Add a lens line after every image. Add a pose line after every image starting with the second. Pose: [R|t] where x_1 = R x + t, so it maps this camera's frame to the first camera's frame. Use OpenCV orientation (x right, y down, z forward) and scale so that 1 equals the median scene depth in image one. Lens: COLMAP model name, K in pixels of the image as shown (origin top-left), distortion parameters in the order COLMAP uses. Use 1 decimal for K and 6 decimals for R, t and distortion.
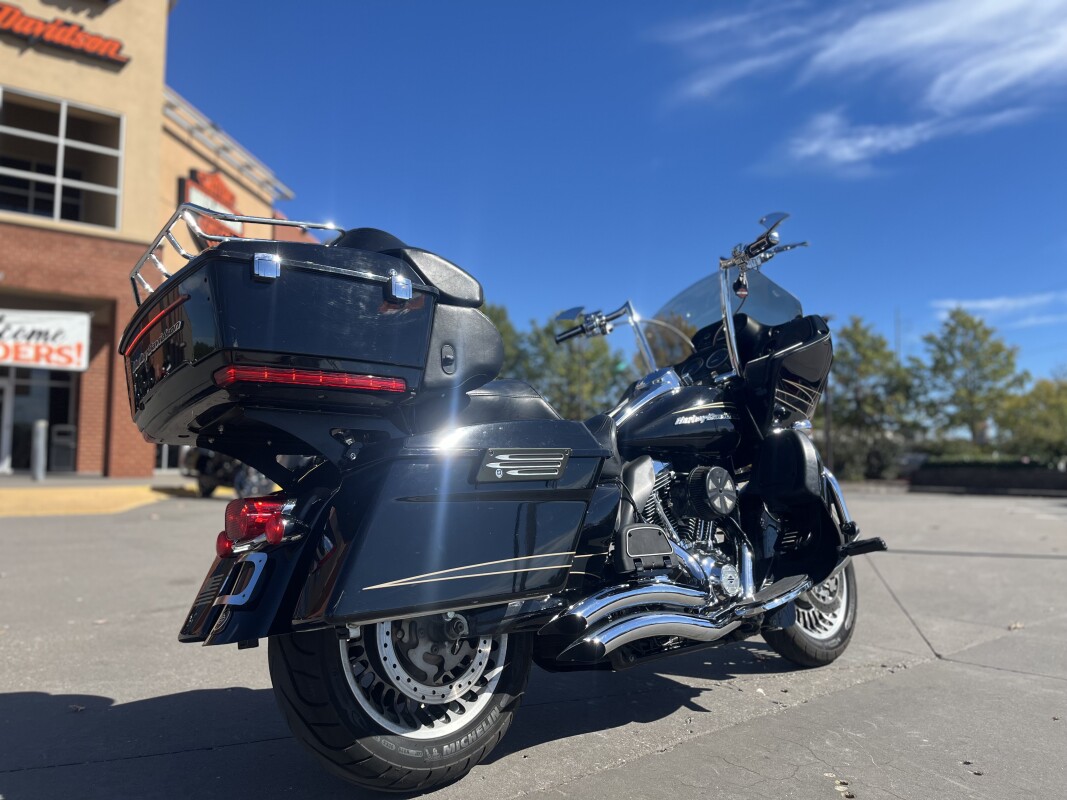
lens RADIAL K [[800.6, 0, 522.0], [0, 800.6, 406.1], [0, 0, 1]] dist [0.043817, -0.051969]
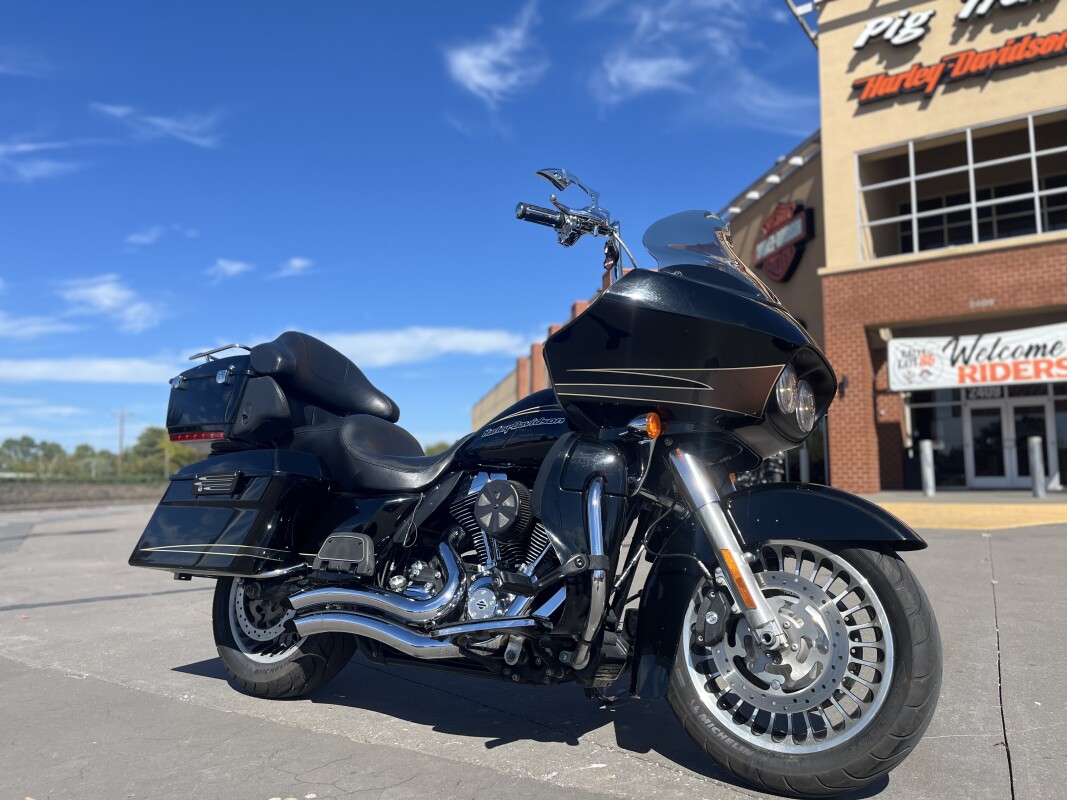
lens RADIAL K [[800.6, 0, 539.0], [0, 800.6, 392.4], [0, 0, 1]] dist [0.043817, -0.051969]
pose [[0.343207, -0.111890, -0.932571, 0.118187], [0.077249, 0.992878, -0.090696, 0.006319], [0.936078, -0.040912, 0.349406, 0.074741]]
